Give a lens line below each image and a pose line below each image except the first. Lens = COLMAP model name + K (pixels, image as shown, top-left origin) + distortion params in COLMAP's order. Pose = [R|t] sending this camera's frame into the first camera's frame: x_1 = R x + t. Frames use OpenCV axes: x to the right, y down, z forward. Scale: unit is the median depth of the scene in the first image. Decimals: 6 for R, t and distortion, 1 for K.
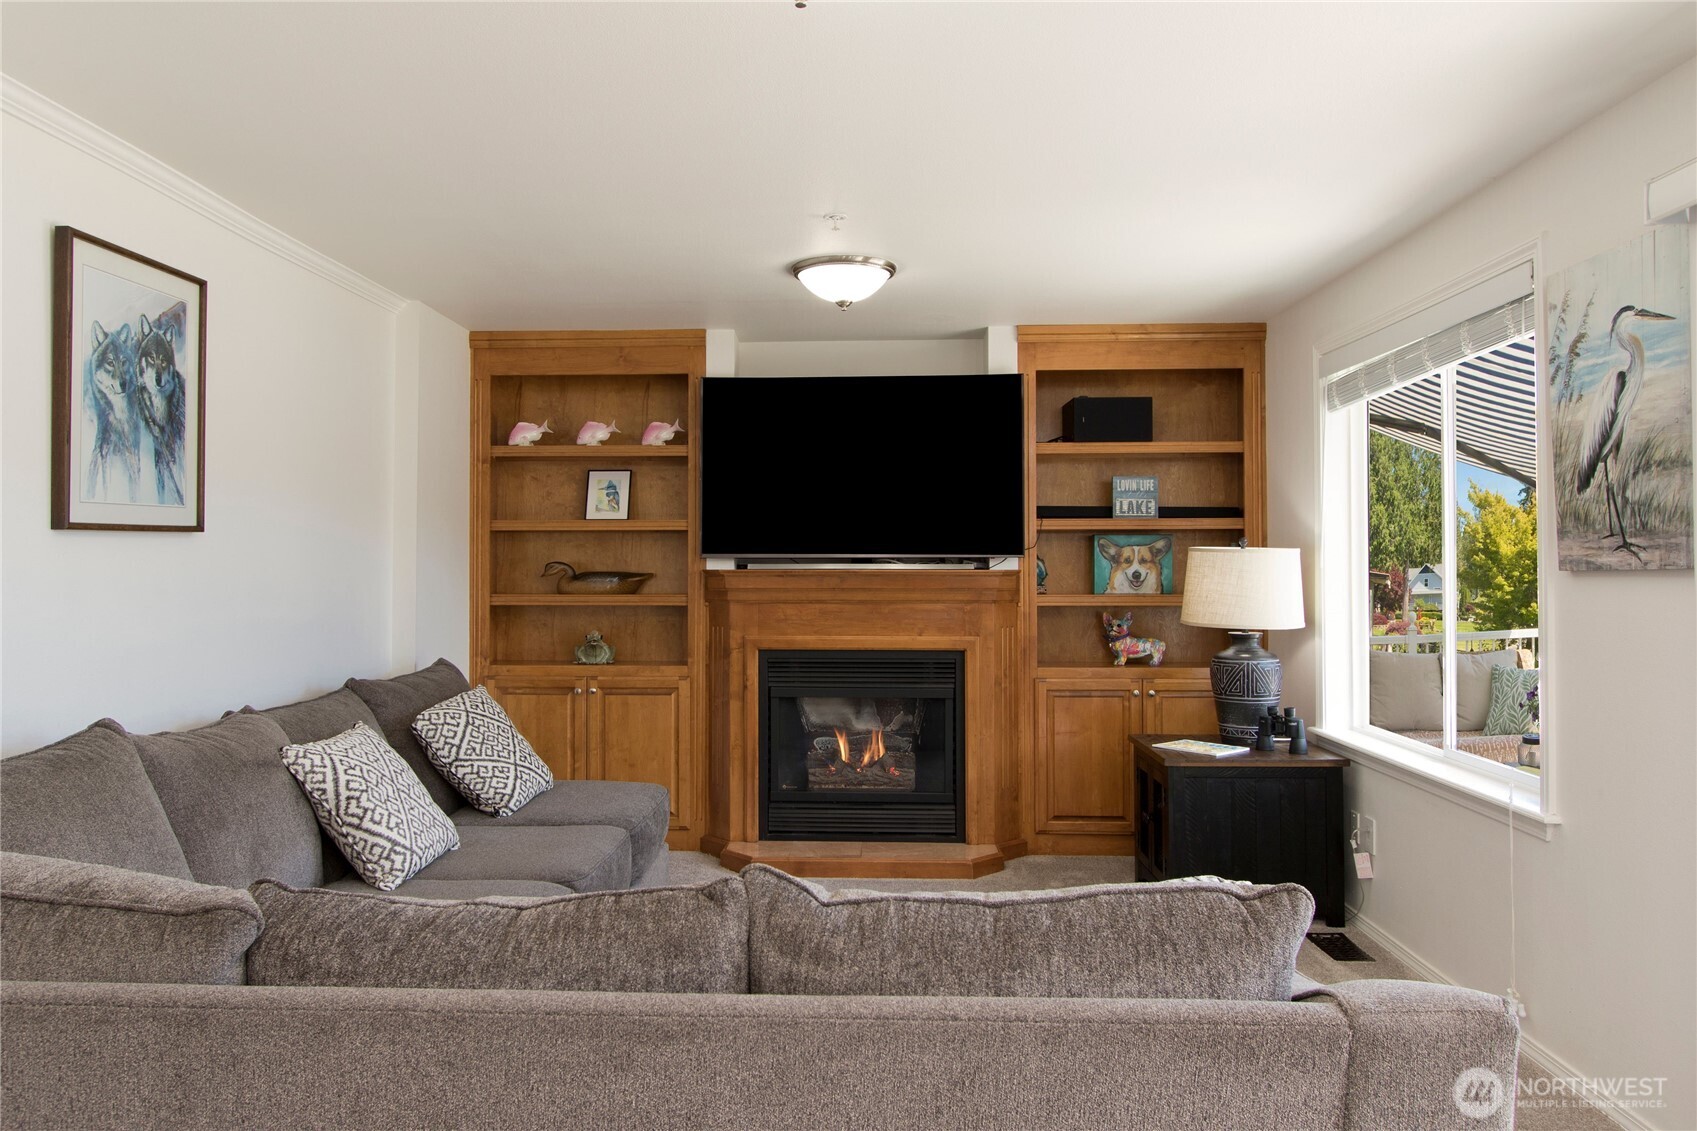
lens RADIAL K [[1105.7, 0, 853.3], [0, 1105.7, 558.5], [0, 0, 1]] dist [0.004748, -0.003004]
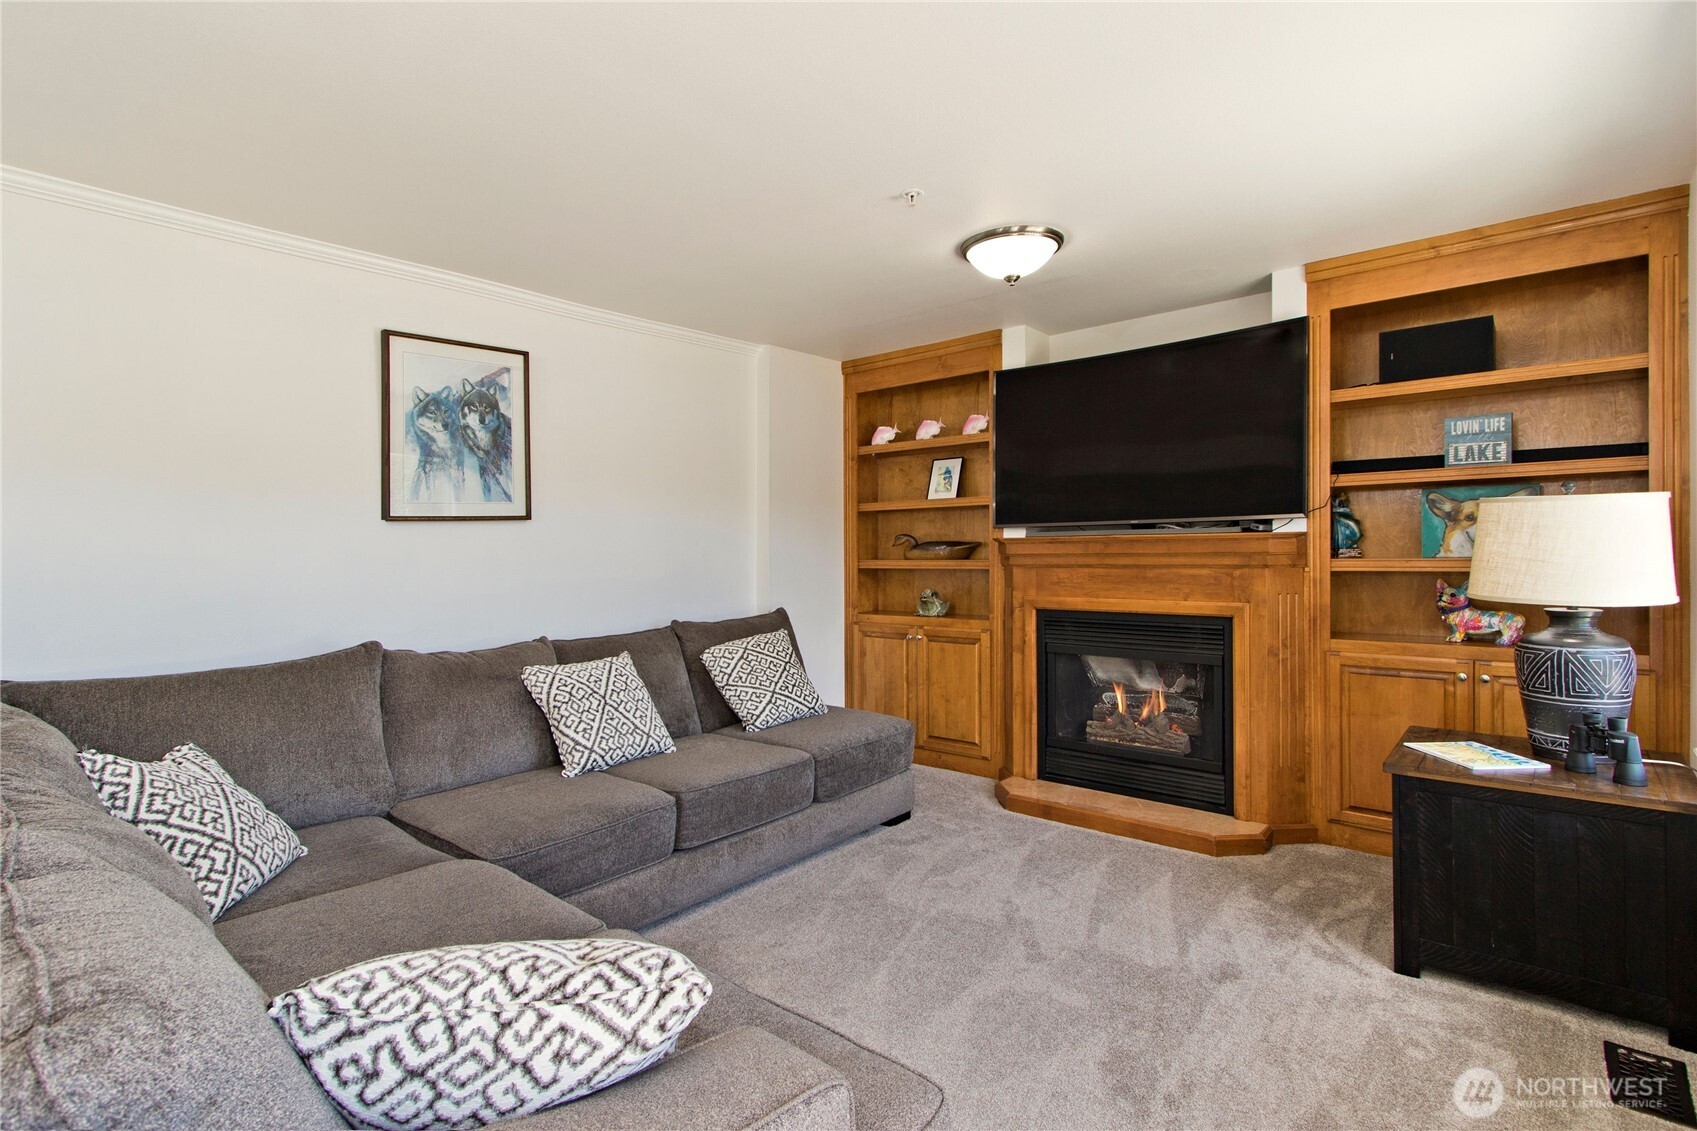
lens RADIAL K [[804.2, 0, 900.5], [0, 804.2, 553.7], [0, 0, 1]] dist [0.003579, -0.002605]
pose [[0.793328, -0.007264, -0.608751, 0.296990], [0.022625, 0.999590, 0.017556, 0.009381], [0.608374, -0.027701, 0.793167, 0.272941]]
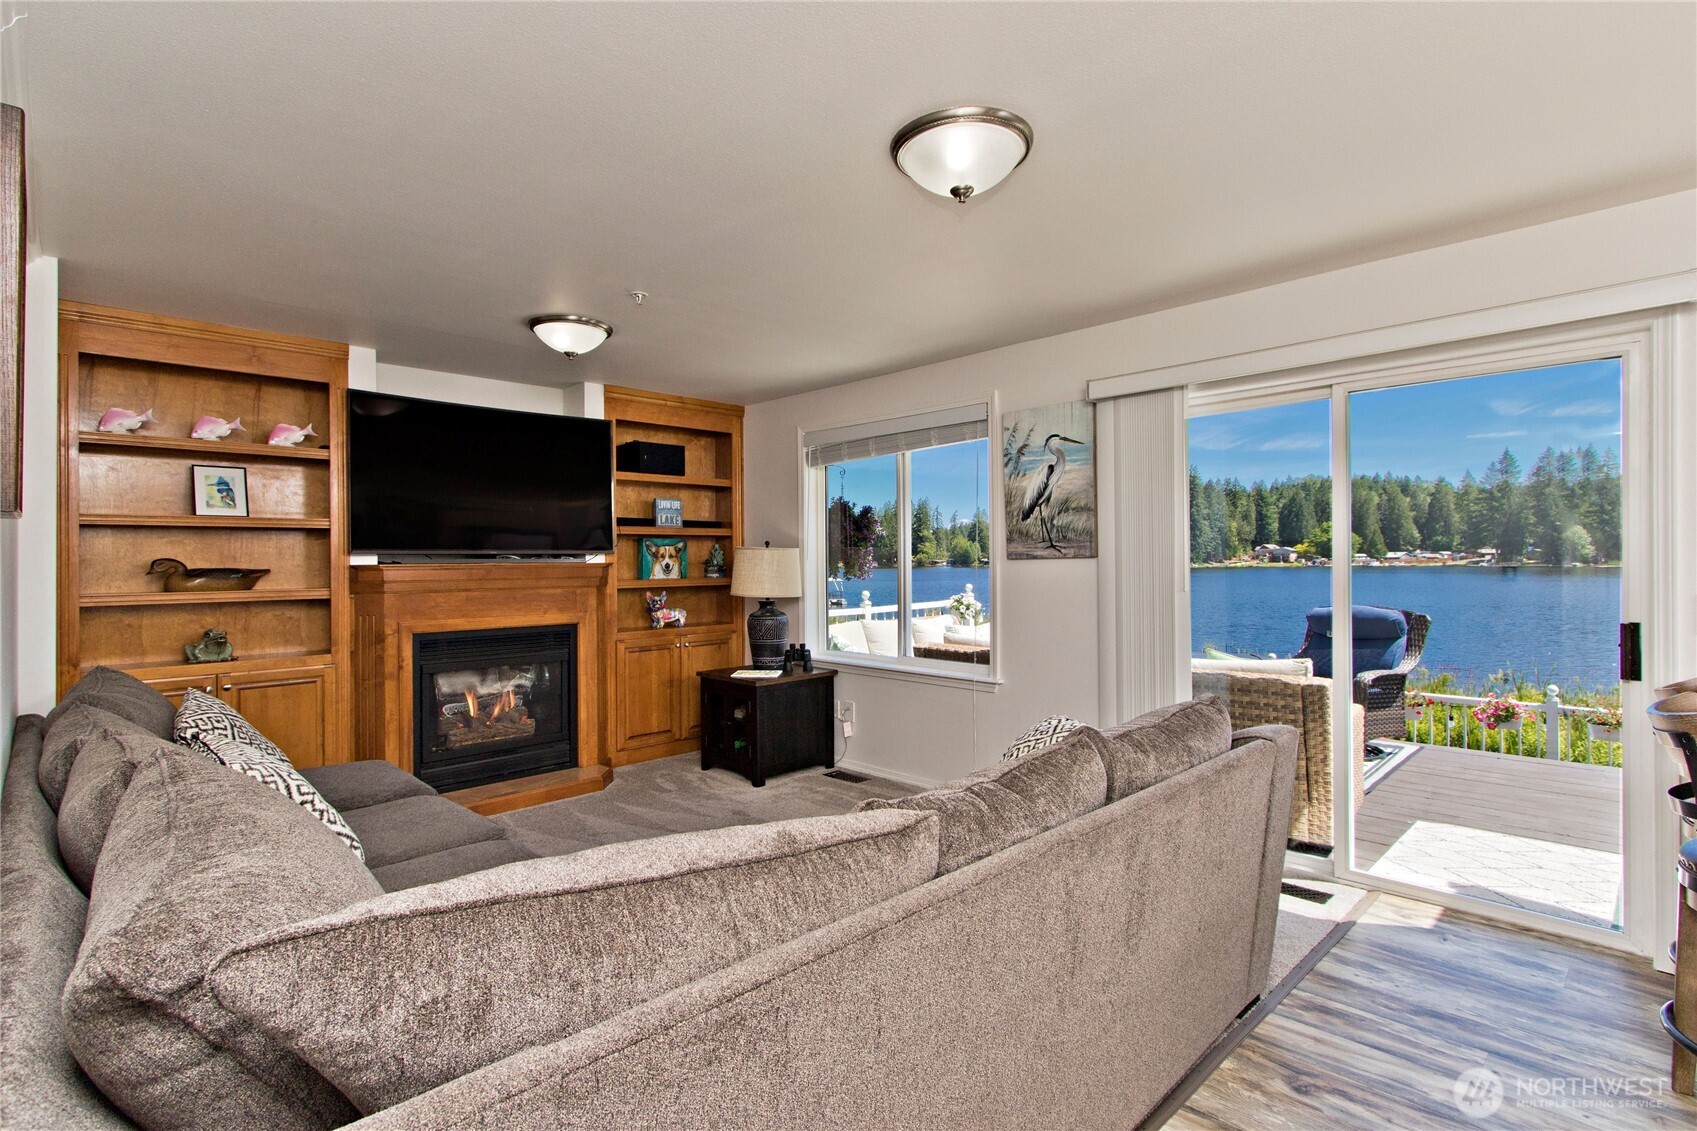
lens RADIAL K [[773.9, 0, 843.9], [0, 773.9, 567.6], [0, 0, 1]] dist [0.012956, -0.003366]
pose [[0.714821, -0.013133, 0.699185, -0.325499], [0.003170, 0.999874, 0.015539, 0.002420], [-0.699301, -0.008891, 0.714772, 0.107866]]
